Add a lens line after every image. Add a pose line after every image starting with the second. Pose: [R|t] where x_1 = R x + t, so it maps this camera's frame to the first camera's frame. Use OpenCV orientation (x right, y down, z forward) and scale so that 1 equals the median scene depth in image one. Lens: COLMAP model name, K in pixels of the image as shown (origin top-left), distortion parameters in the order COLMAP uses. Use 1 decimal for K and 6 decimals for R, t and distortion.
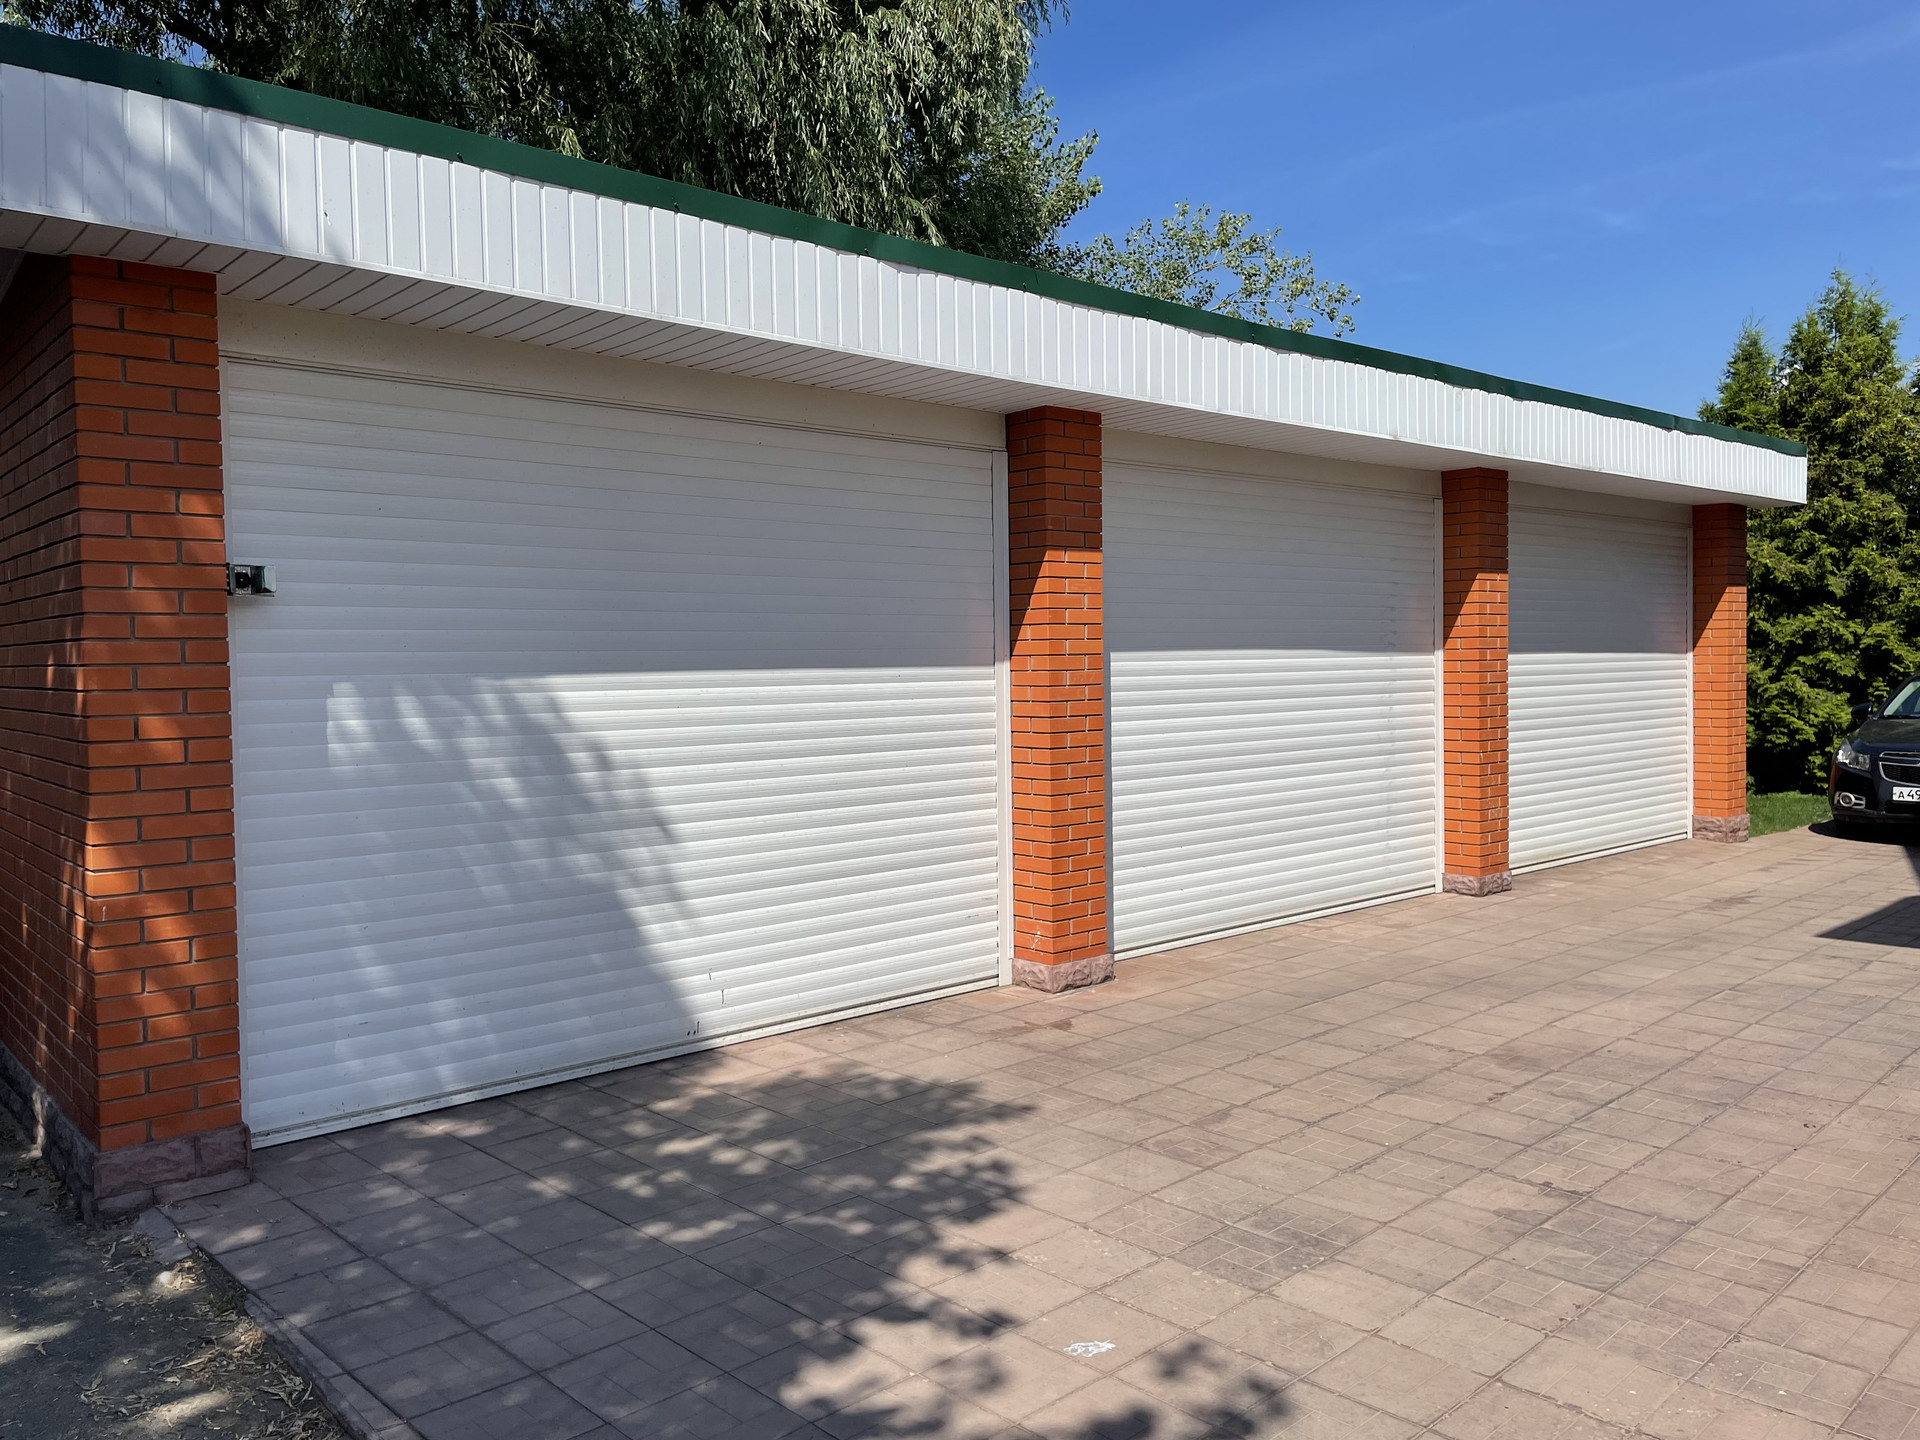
lens RADIAL K [[1460.8, 0, 959.1], [0, 1460.8, 719.4], [0, 0, 1]] dist [0.092742, -0.116969]
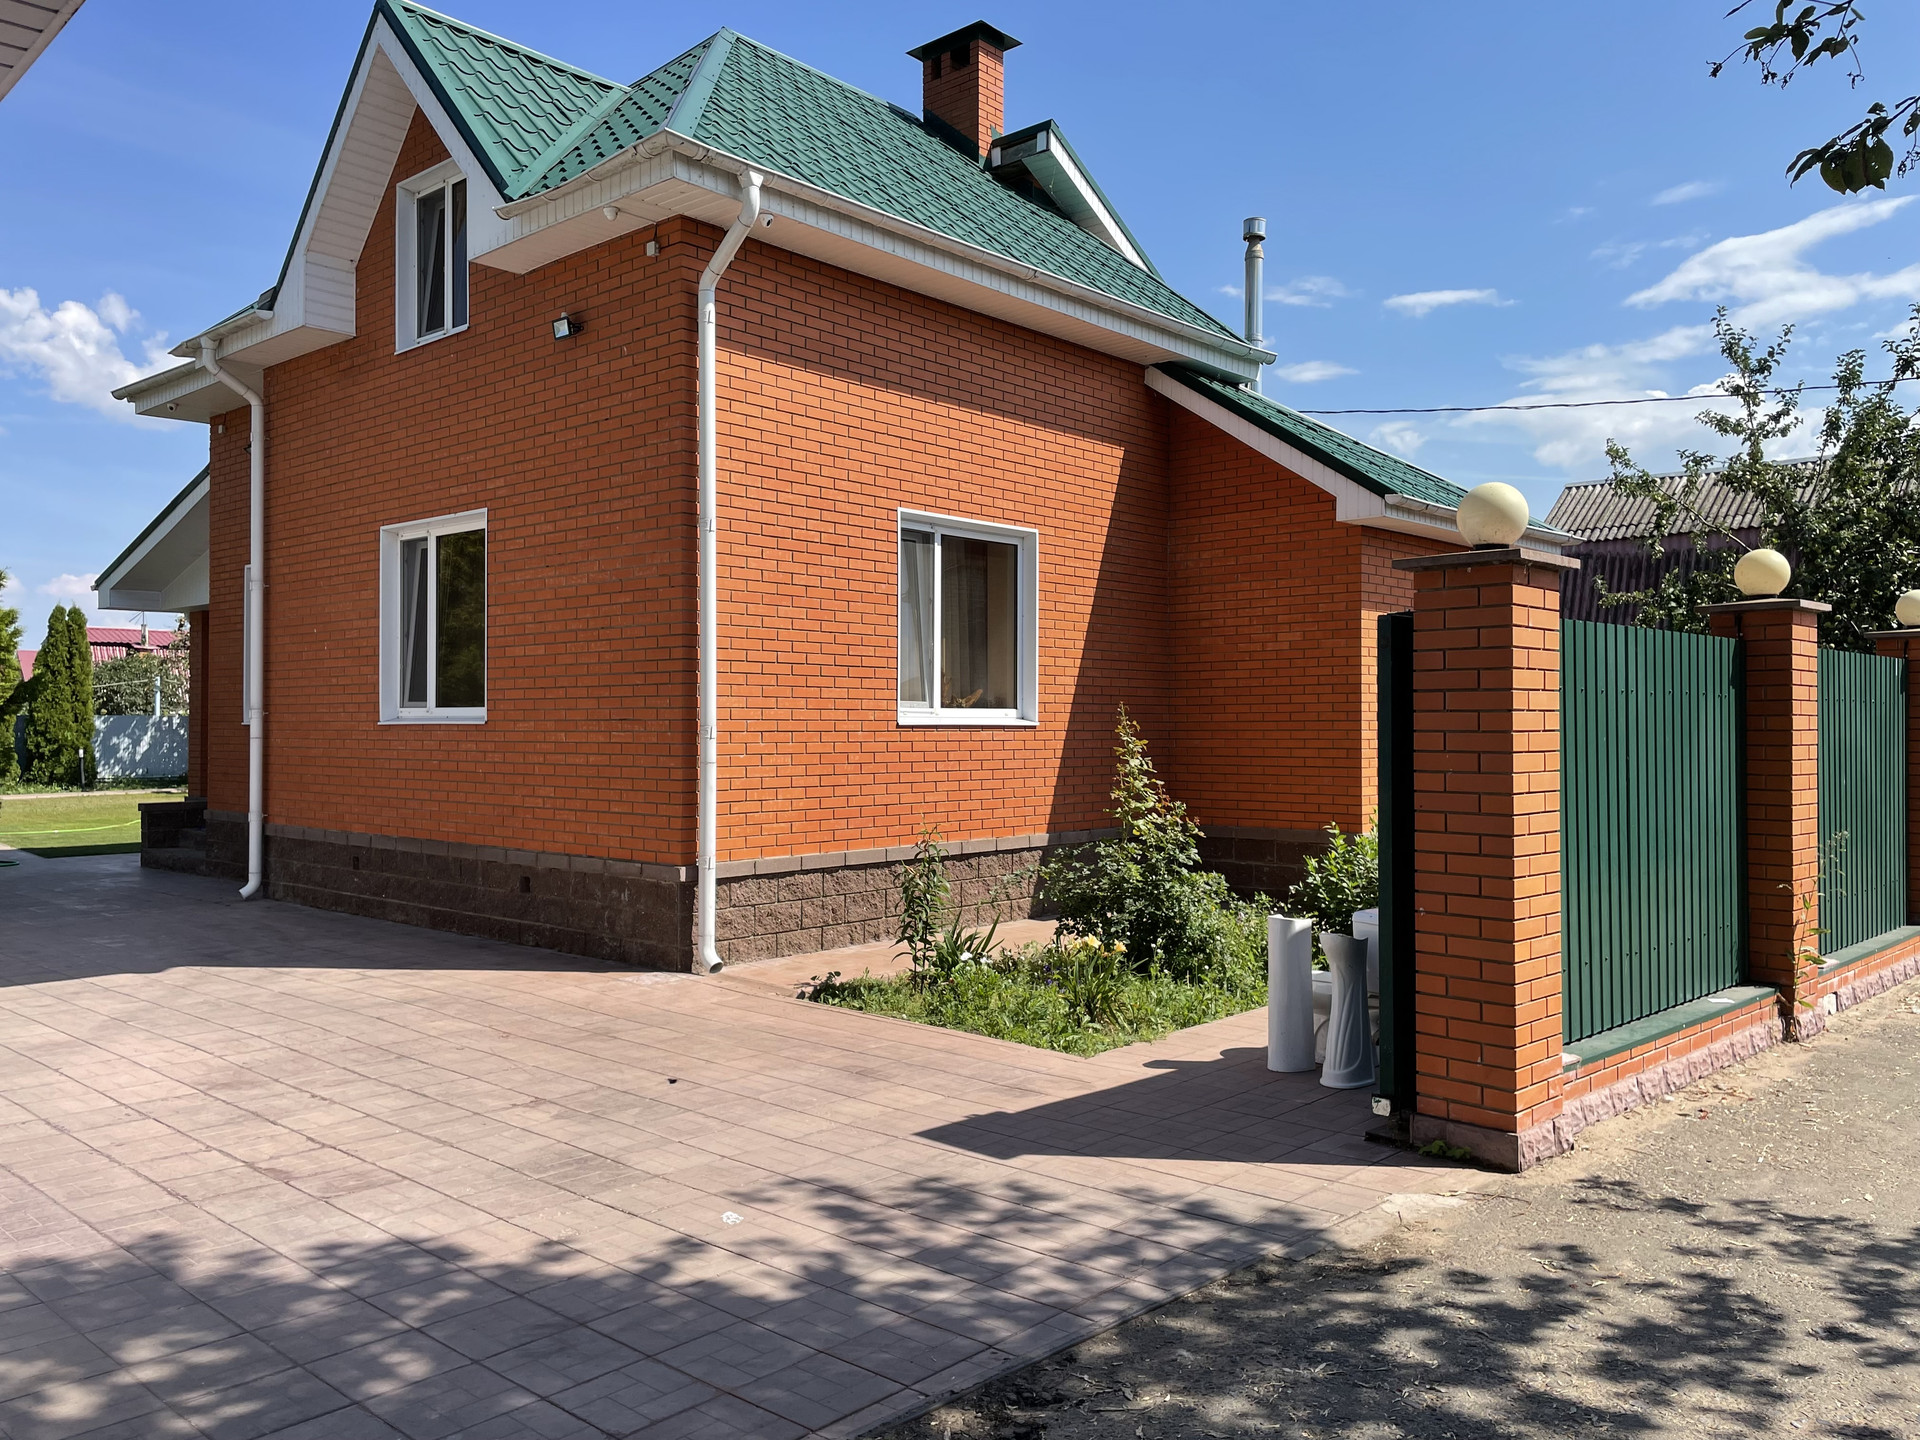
lens RADIAL K [[1460.8, 0, 958.2], [0, 1460.8, 718.9], [0, 0, 1]] dist [0.092742, -0.116969]
pose [[-0.078533, 0.017397, 0.996760, -1.069436], [0.038647, 0.999149, -0.014394, -0.014394], [-0.996162, 0.037392, -0.079138, 0.707776]]
